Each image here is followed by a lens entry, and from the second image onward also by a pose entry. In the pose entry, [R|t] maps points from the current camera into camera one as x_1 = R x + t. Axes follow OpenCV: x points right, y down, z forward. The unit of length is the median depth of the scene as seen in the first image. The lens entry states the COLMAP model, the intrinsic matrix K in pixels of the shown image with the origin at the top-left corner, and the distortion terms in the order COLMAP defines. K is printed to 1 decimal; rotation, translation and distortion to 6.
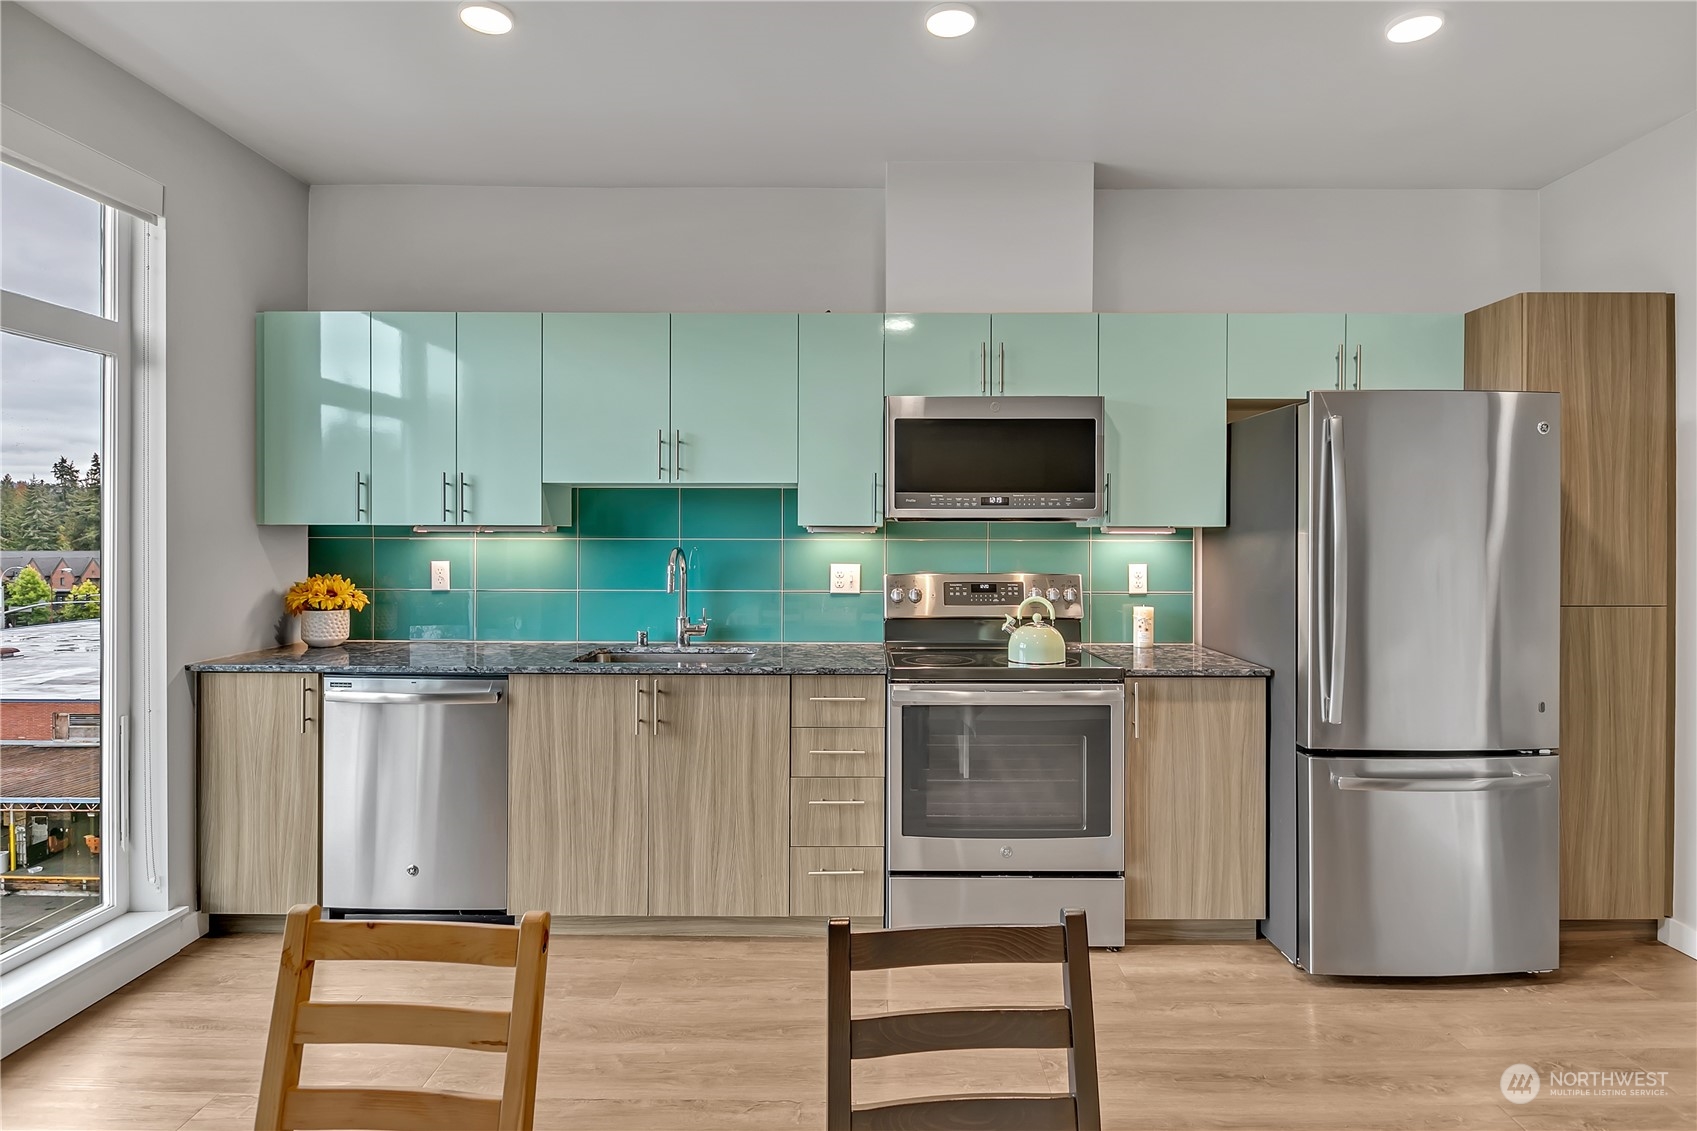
lens RADIAL K [[918.7, 0, 866.9], [0, 918.7, 530.4], [0, 0, 1]] dist [0.013704, -0.012109]
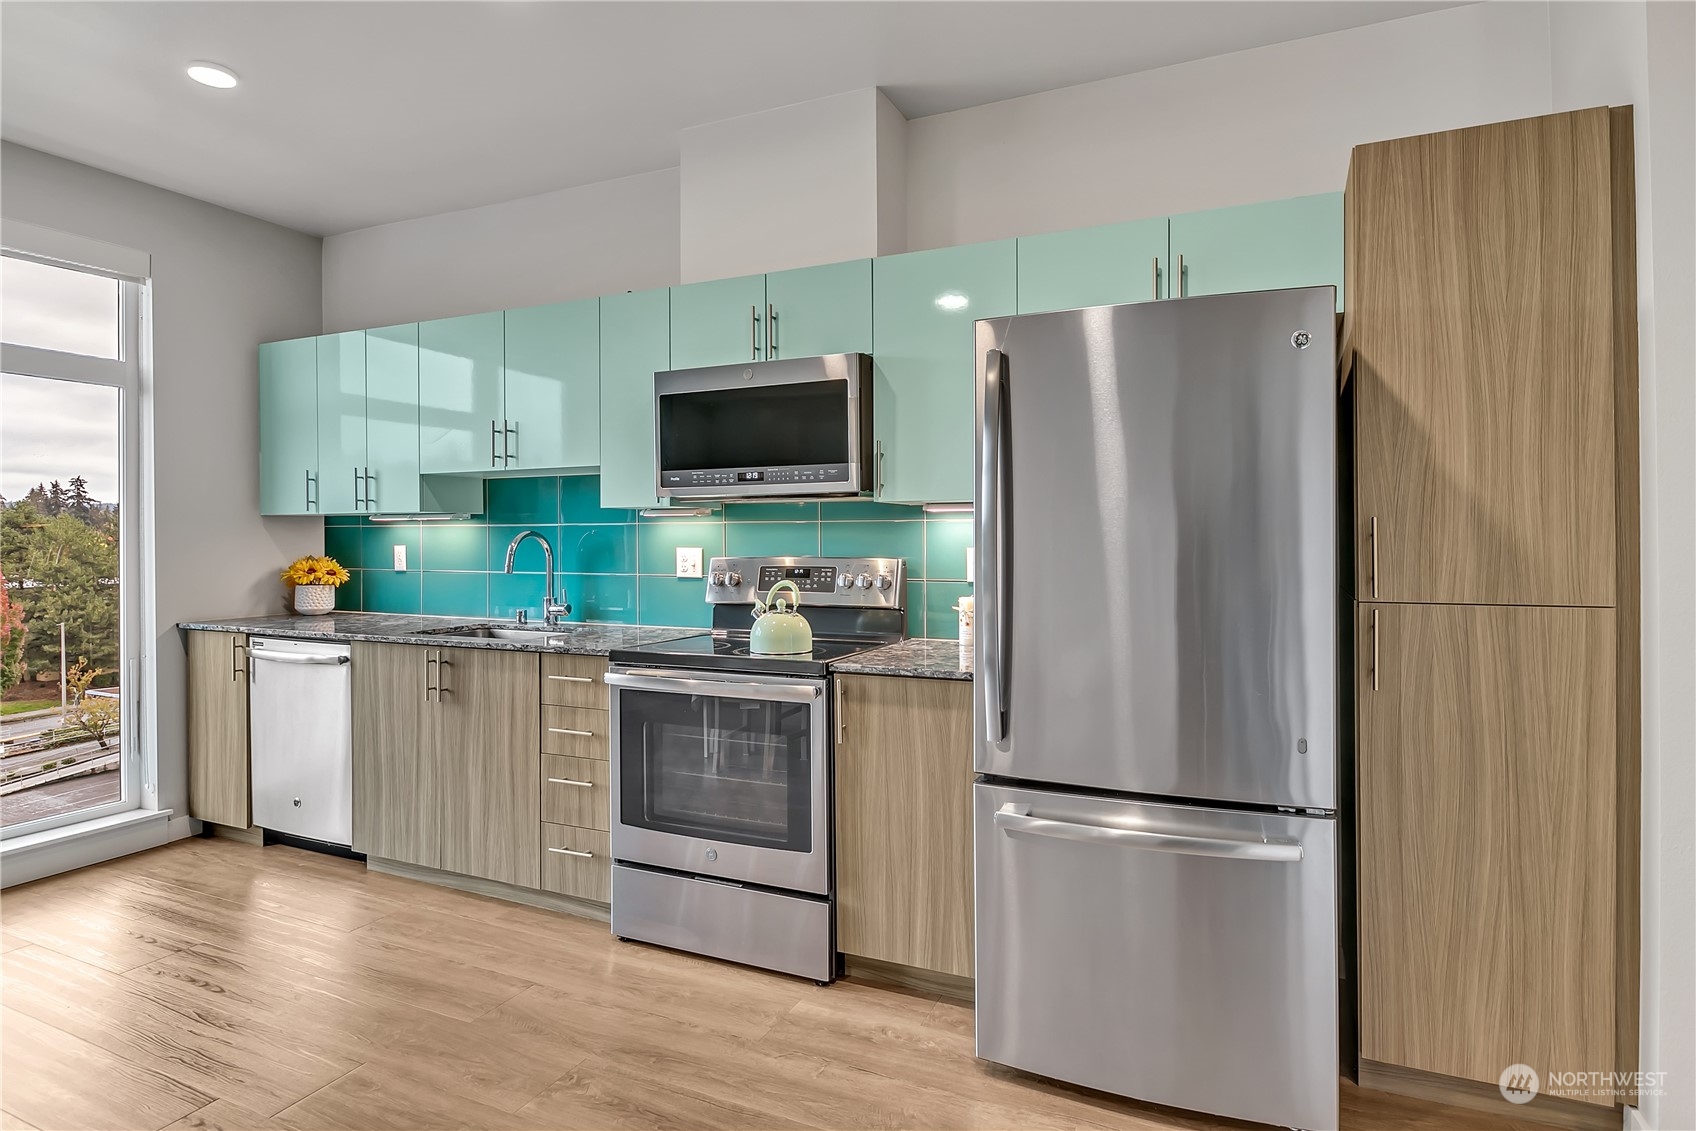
lens RADIAL K [[918.1, 0, 859.7], [0, 918.1, 535.9], [0, 0, 1]] dist [0.013704, -0.012109]
pose [[0.910091, -0.006211, -0.414361, 0.660545], [0.007337, 0.999972, 0.001125, 0.029237], [0.414343, -0.004064, 0.910112, 0.220086]]
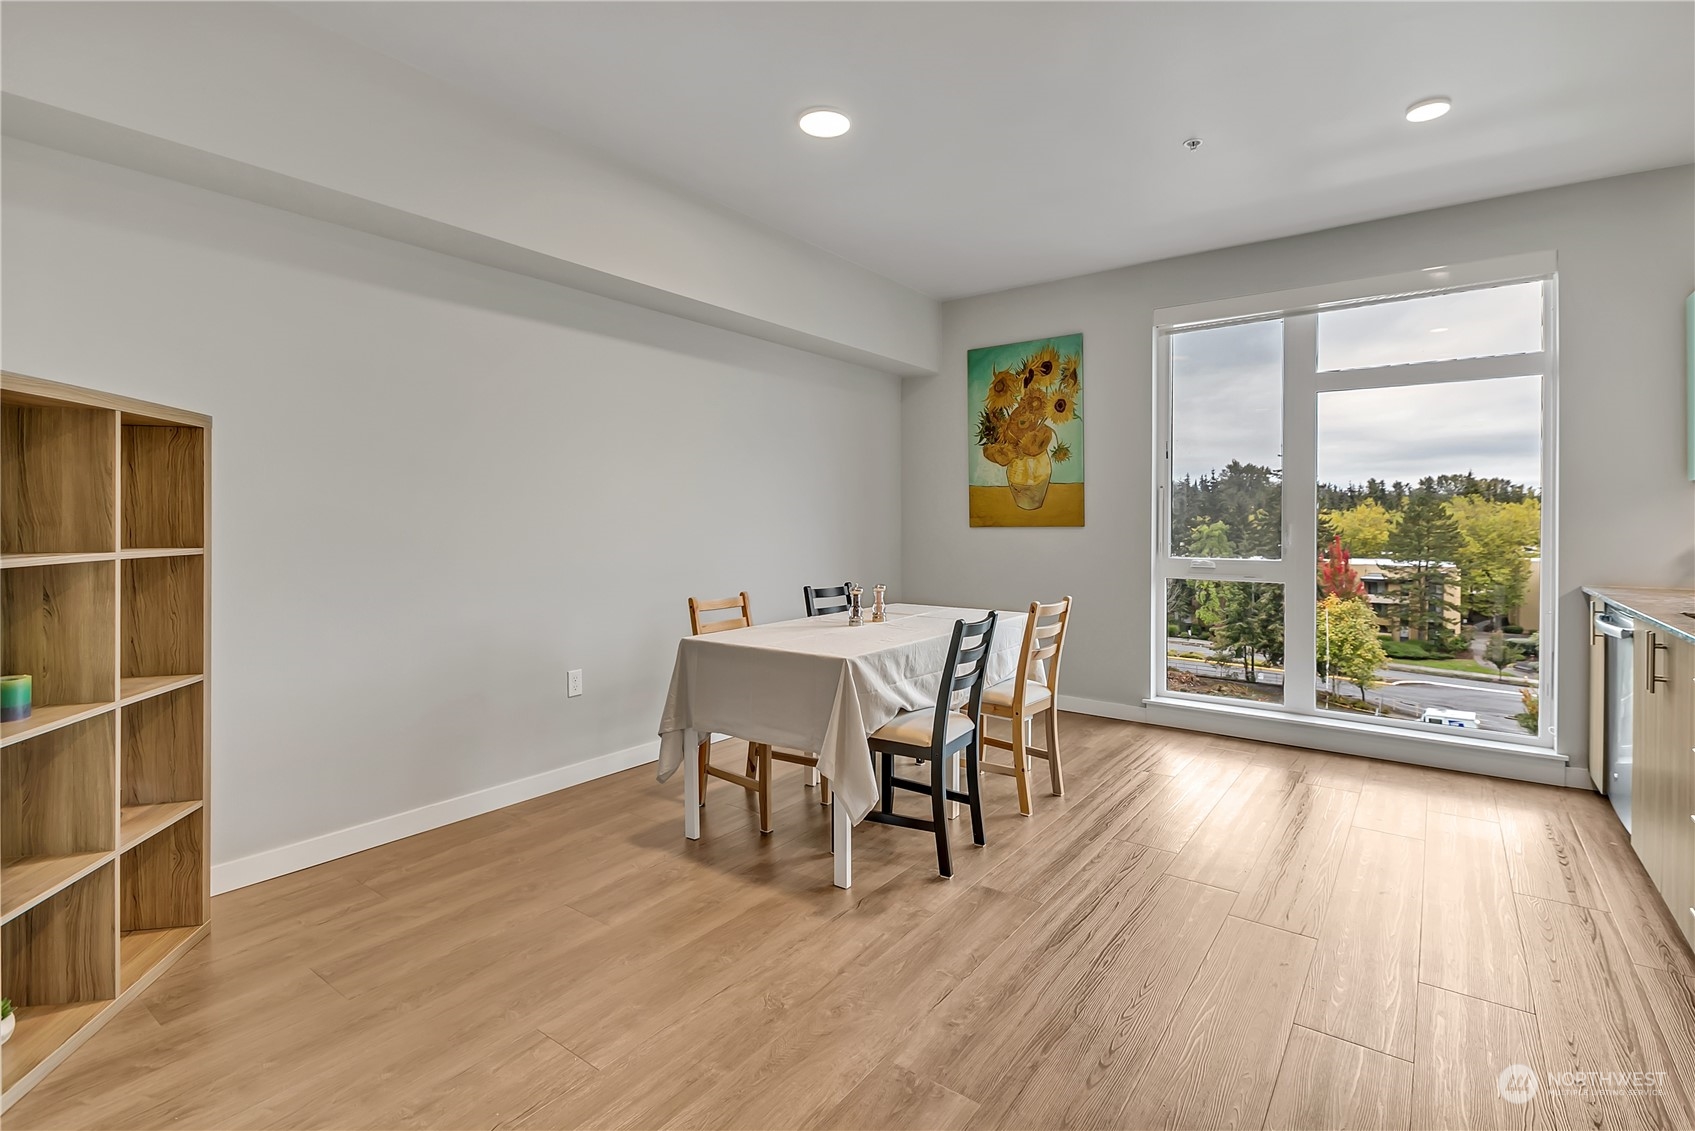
lens RADIAL K [[781.1, 0, 821.5], [0, 781.1, 526.1], [0, 0, 1]] dist [0.005122, -0.004128]
pose [[-0.614047, -0.001072, -0.789269, 0.864336], [-0.001935, 0.999998, 0.000147, 0.057240], [0.789267, 0.001618, -0.614048, 0.809985]]
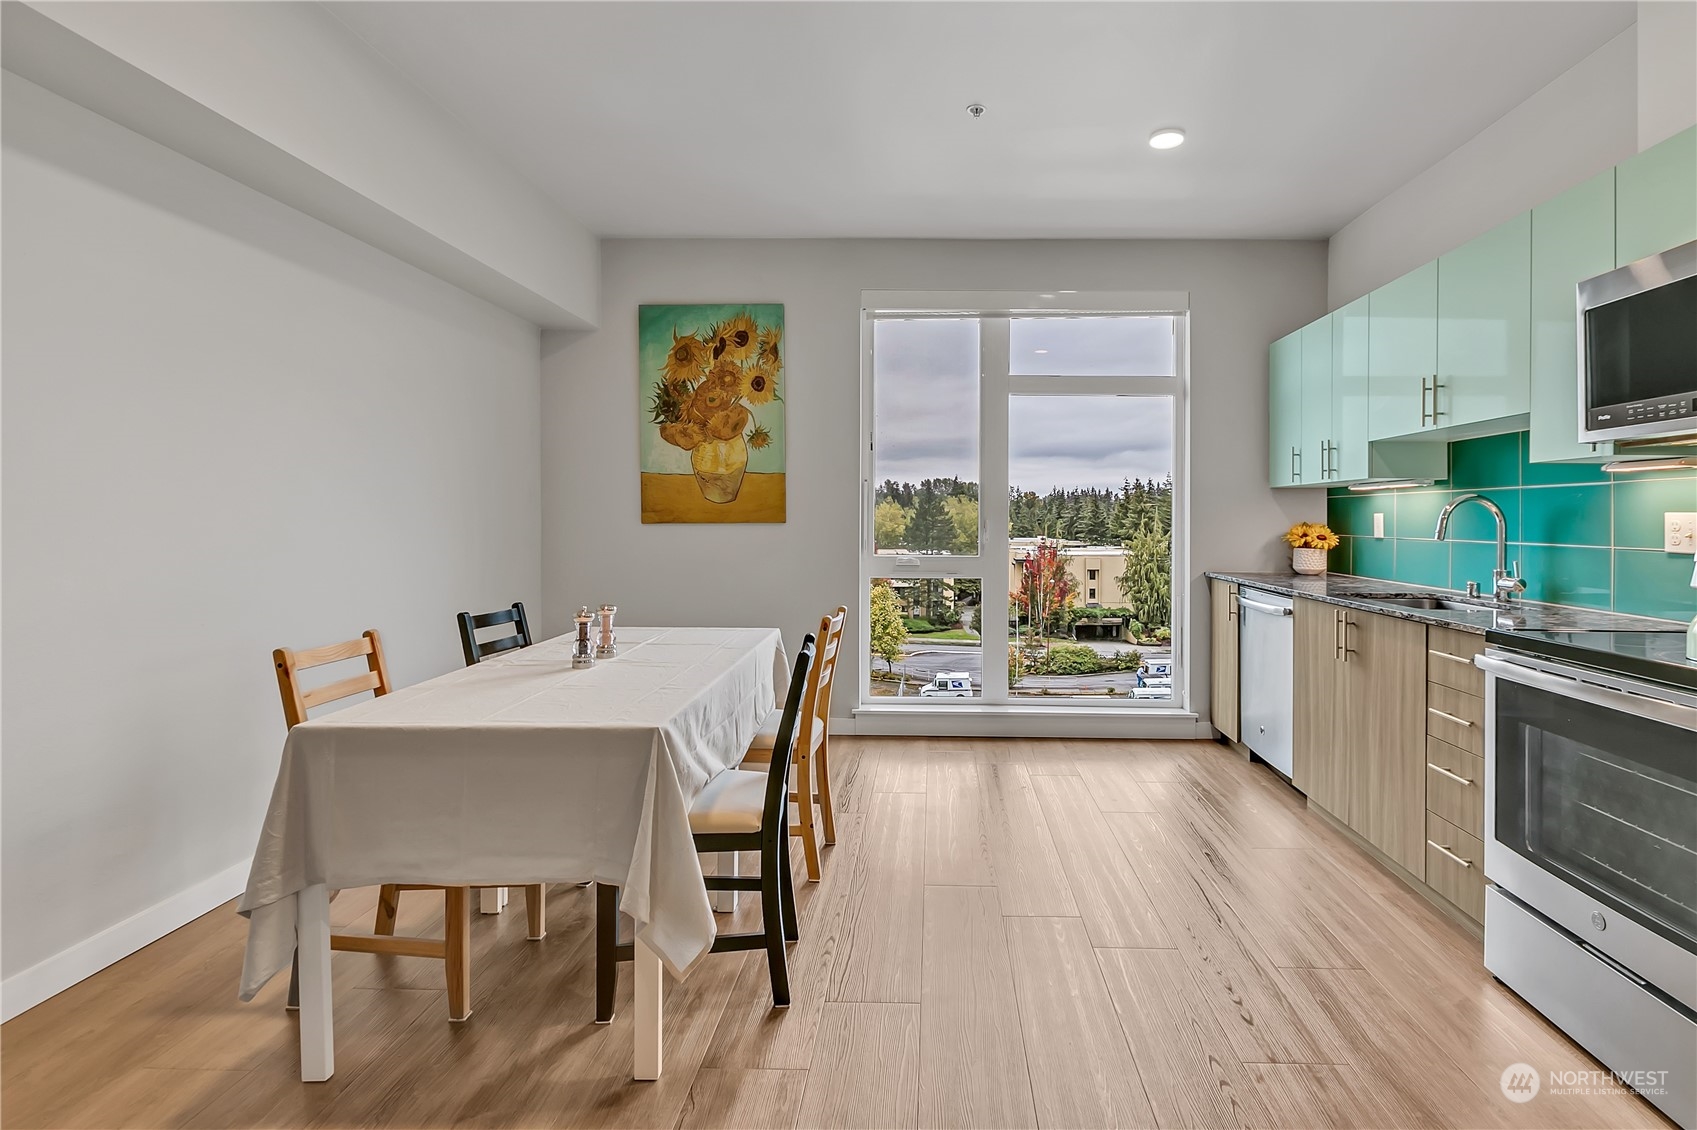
lens RADIAL K [[826.0, 0, 912.2], [0, 826.0, 522.4], [0, 0, 1]] dist [0.006115, -0.004980]
pose [[-0.019924, 0.001131, -0.999801, 0.760030], [-0.001964, 0.999997, 0.001170, 0.054356], [0.999800, 0.001987, -0.019922, 0.496125]]
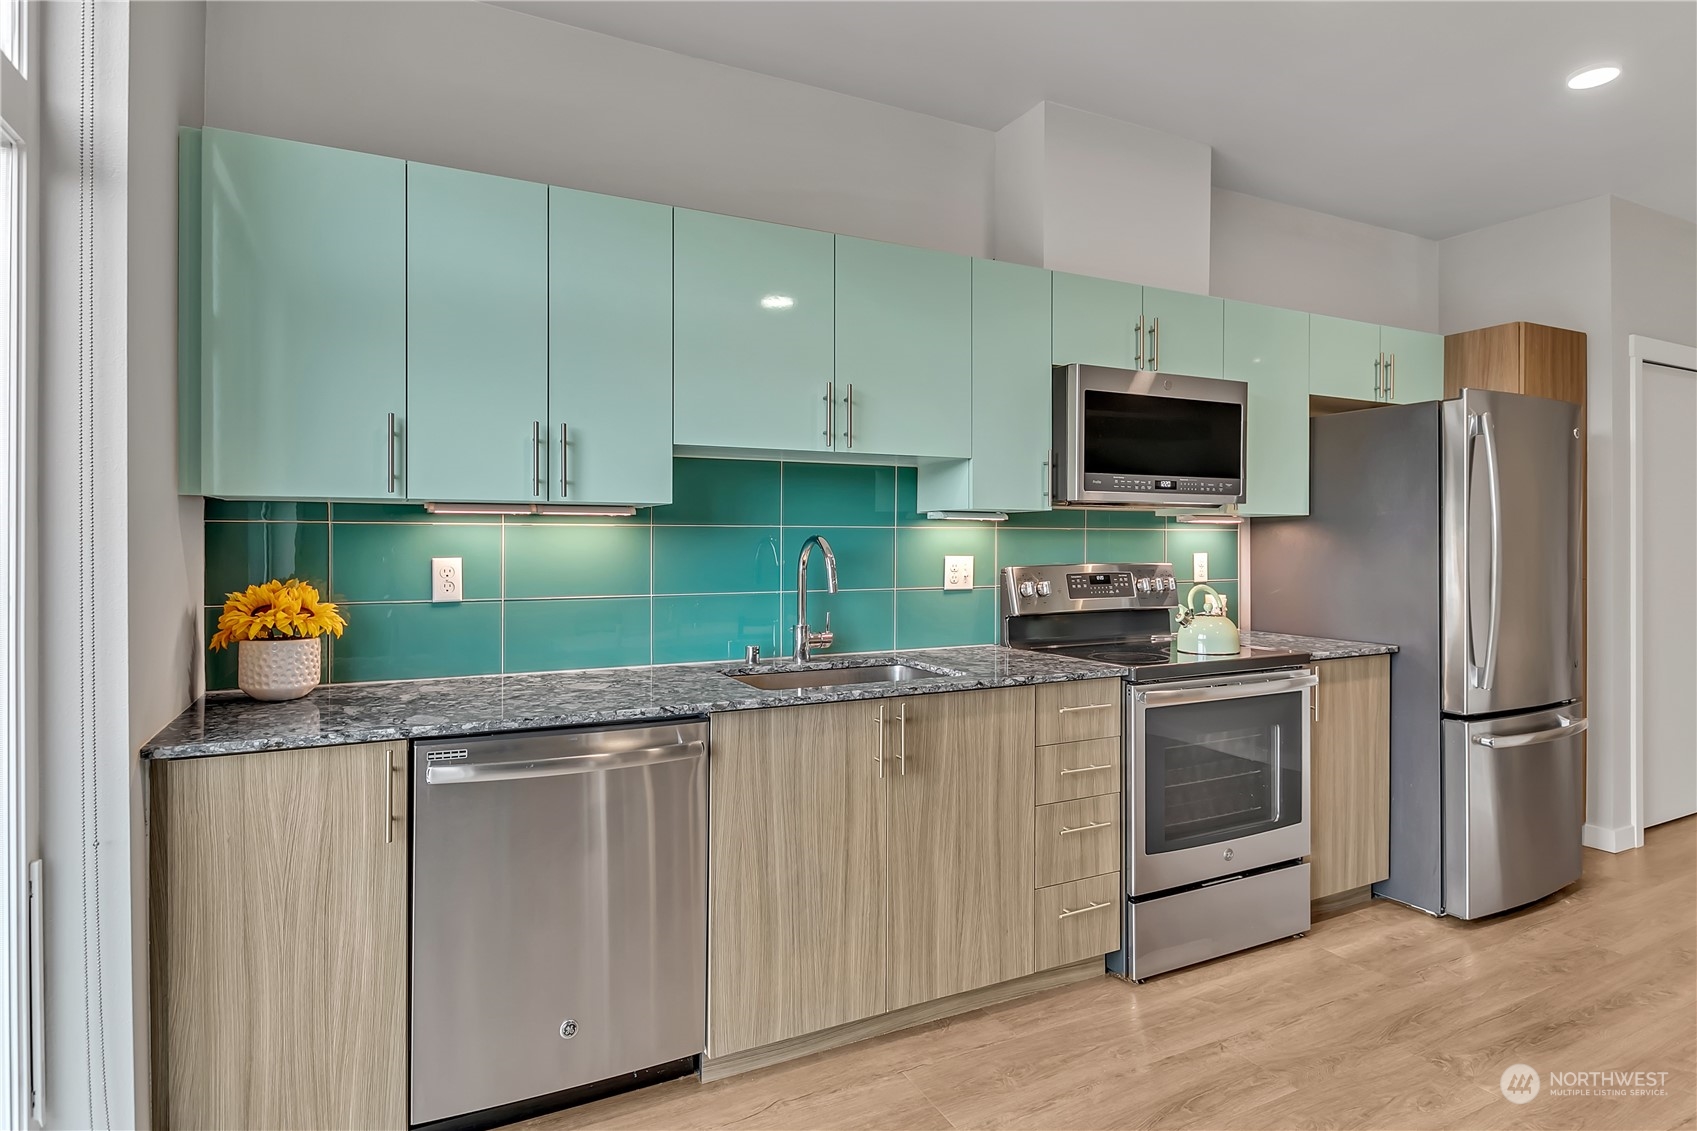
lens RADIAL K [[918.7, 0, 858.3], [0, 918.7, 537.6], [0, 0, 1]] dist [0.013704, -0.012109]
pose [[0.887821, -0.001342, 0.460187, -0.610235], [0.001564, 0.999999, -0.000100, 0.023143], [-0.460186, 0.000808, 0.887822, 0.329308]]
